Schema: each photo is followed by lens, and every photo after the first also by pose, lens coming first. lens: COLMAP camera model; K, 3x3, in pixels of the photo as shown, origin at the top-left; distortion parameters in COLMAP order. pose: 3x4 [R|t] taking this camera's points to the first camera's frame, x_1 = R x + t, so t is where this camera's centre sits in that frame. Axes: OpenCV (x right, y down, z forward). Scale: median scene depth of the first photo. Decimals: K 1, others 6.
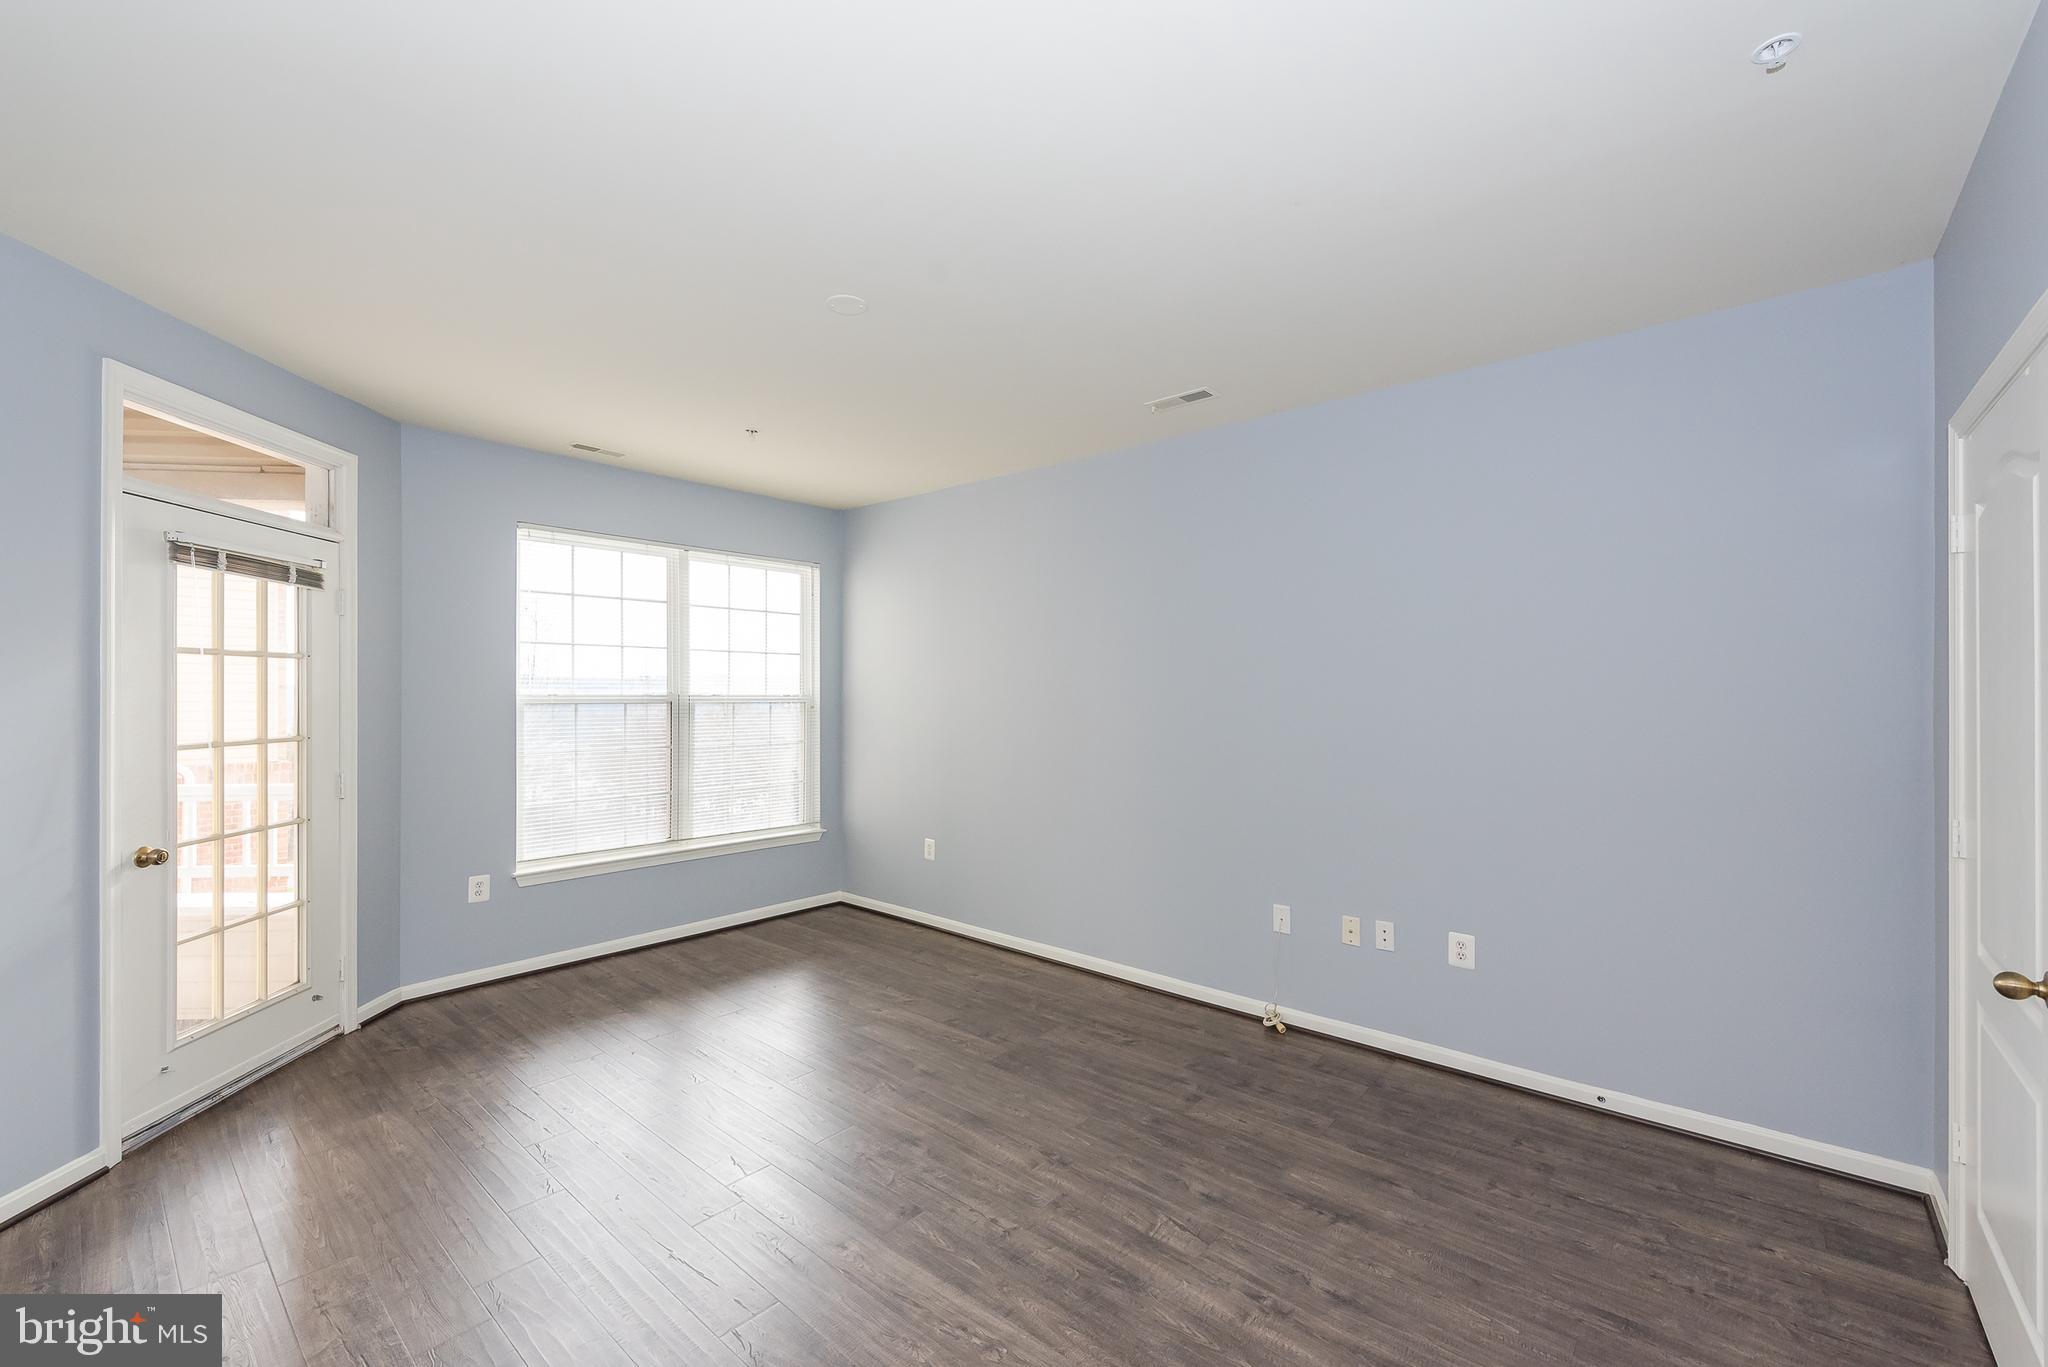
lens RADIAL K [[833.3, 0, 1023.2], [0, 833.3, 701.7], [0, 0, 1]] dist [-0.000705, -0.000834]
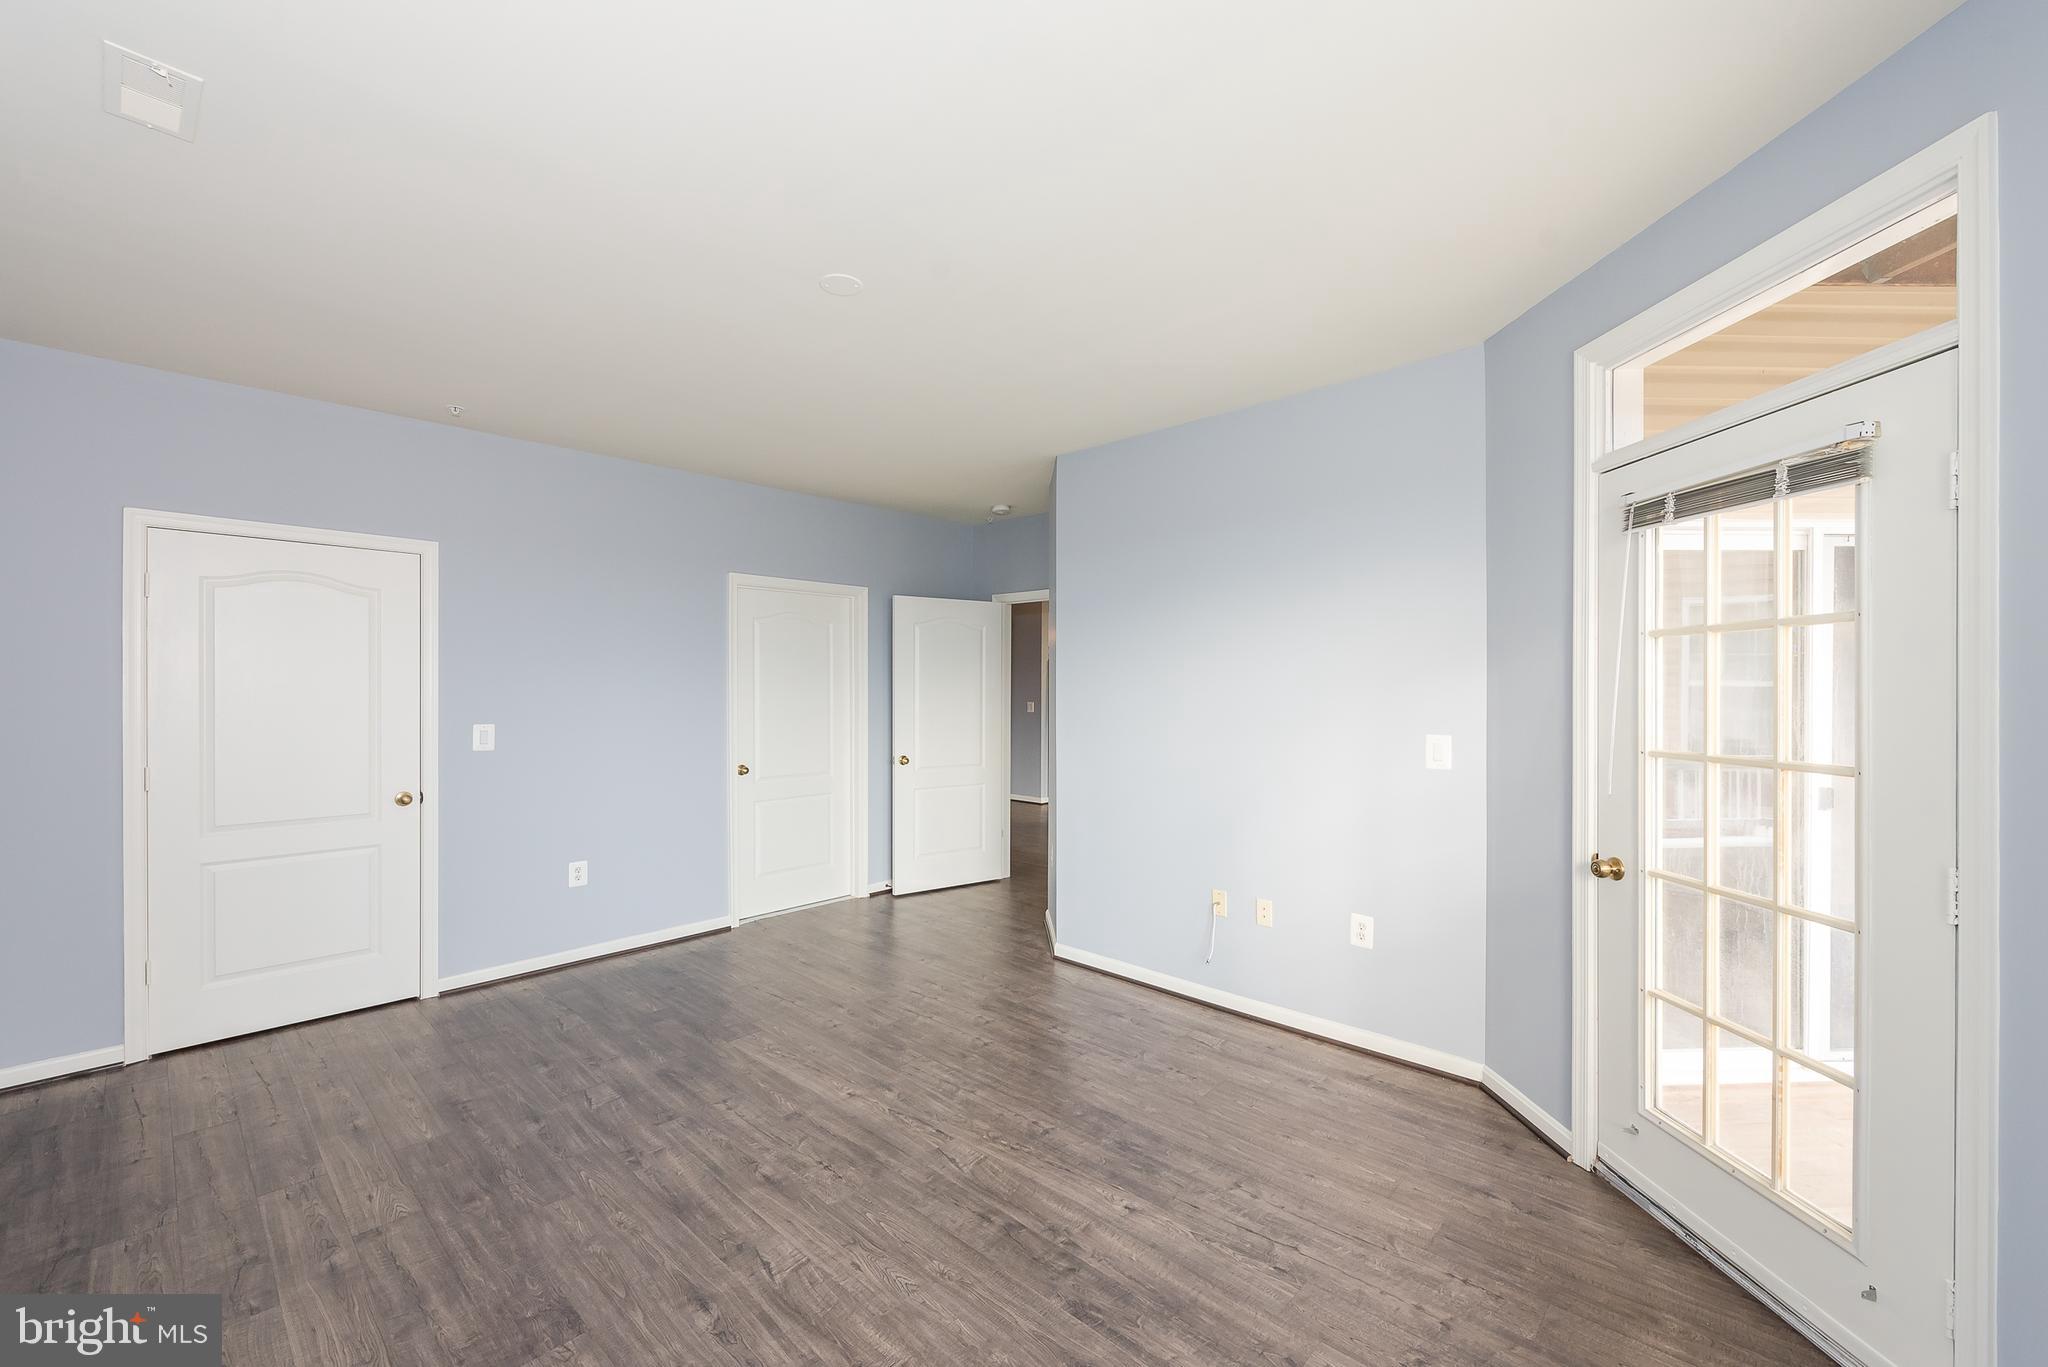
lens RADIAL K [[820.2, 0, 1024.0], [0, 820.2, 683.5], [0, 0, 1]] dist [0.012921, -0.007324]
pose [[-0.999358, 0.000117, 0.035841, -0.435081], [0.000287, 0.999989, 0.004733, -0.017495], [-0.035840, 0.004740, -0.999346, 1.848844]]
